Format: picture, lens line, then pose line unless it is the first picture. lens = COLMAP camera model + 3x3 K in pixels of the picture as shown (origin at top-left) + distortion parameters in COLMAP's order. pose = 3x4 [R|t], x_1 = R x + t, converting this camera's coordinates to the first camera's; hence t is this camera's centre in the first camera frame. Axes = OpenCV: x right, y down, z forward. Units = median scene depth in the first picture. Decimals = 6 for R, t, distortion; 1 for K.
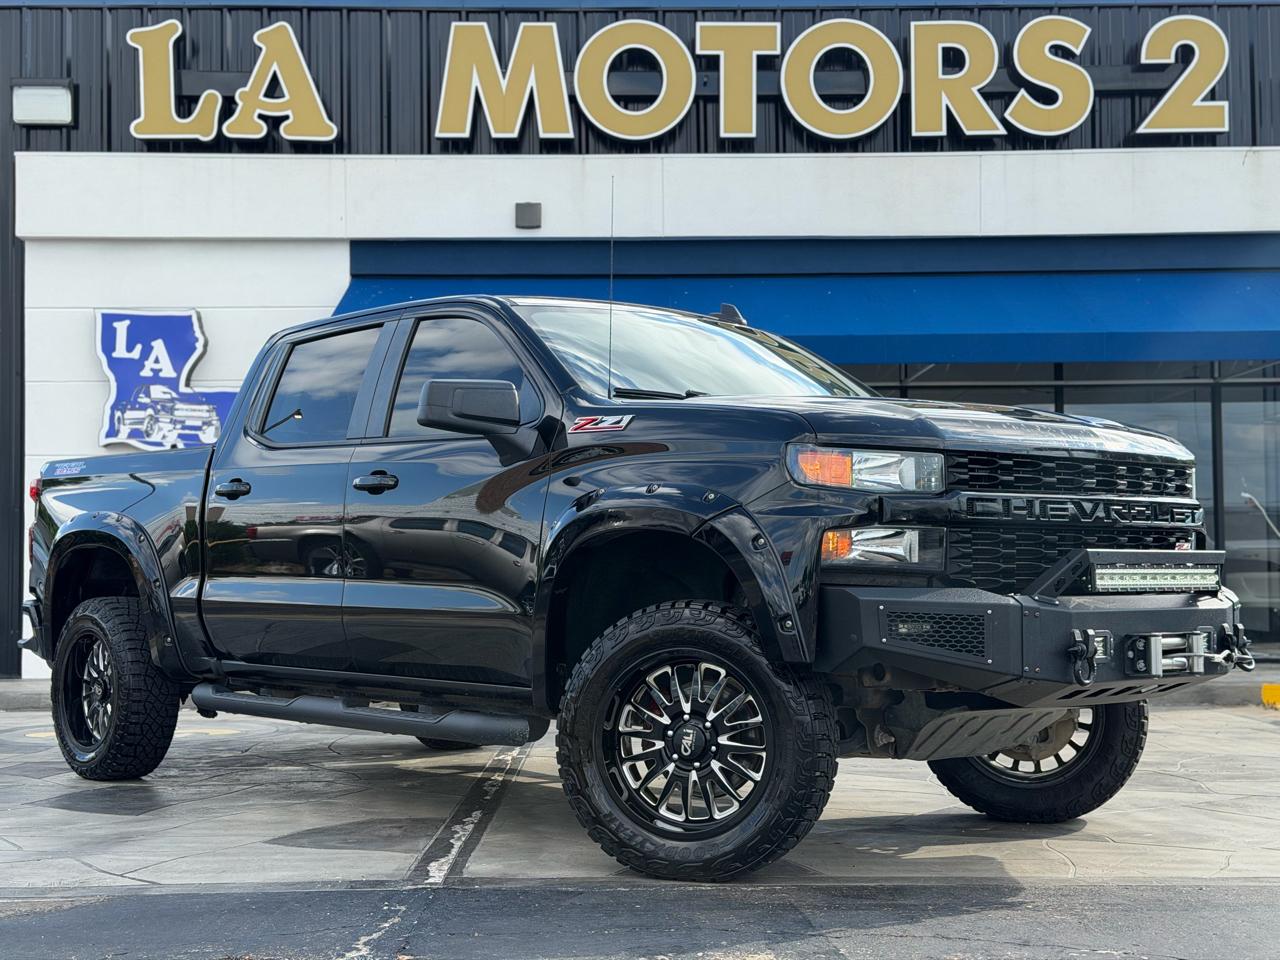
lens RADIAL K [[1771.7, 0, 633.9], [0, 1771.7, 476.1], [0, 0, 1]] dist [0.192593, -0.437626]
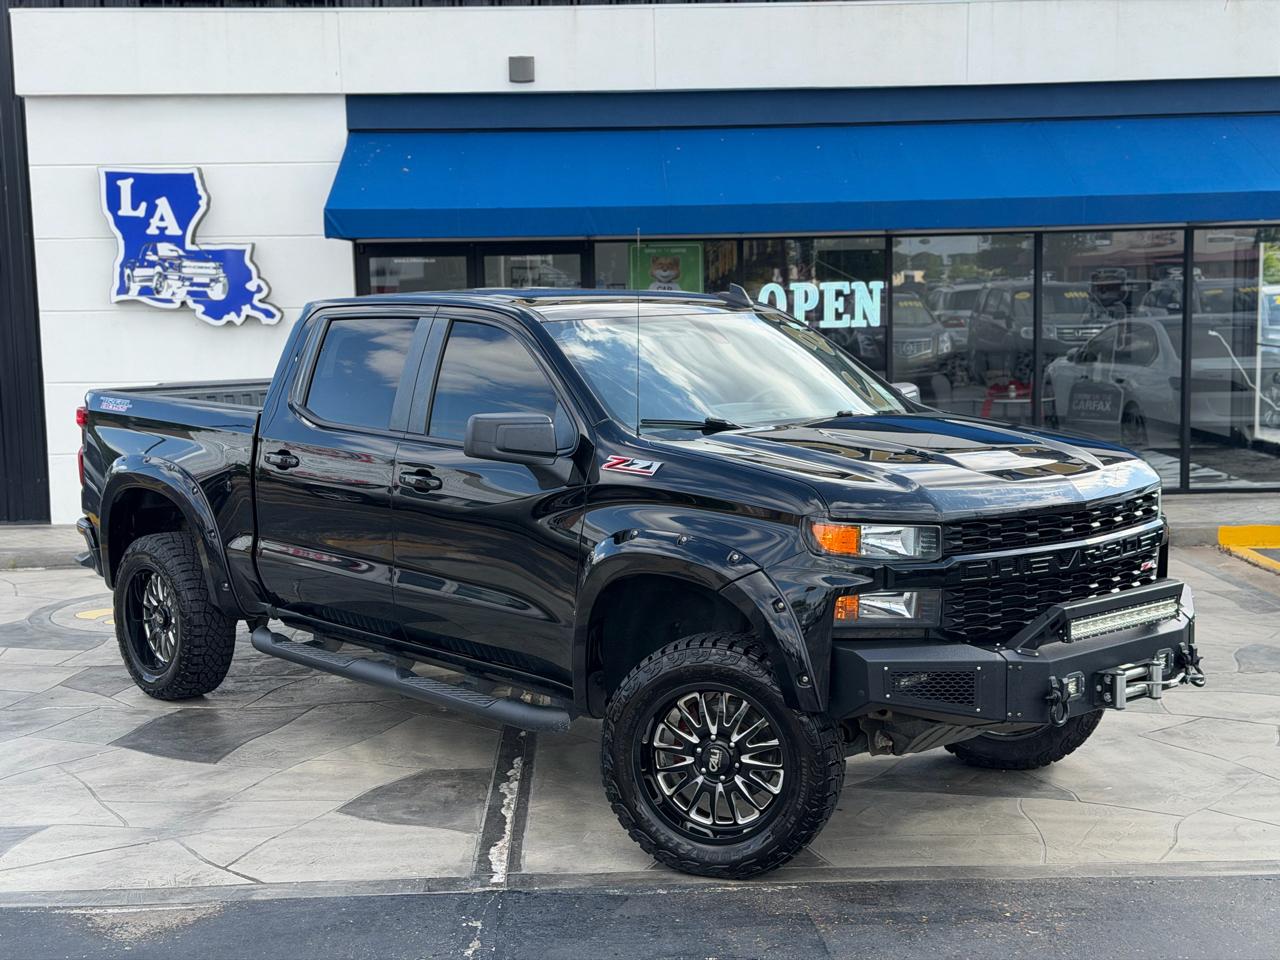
lens RADIAL K [[1771.7, 0, 633.9], [0, 1771.7, 476.1], [0, 0, 1]] dist [0.192593, -0.437626]
pose [[0.999793, -0.013560, 0.015157, -0.031560], [0.010906, 0.986529, 0.163220, -0.188102], [-0.017166, -0.163021, 0.986473, -0.092110]]
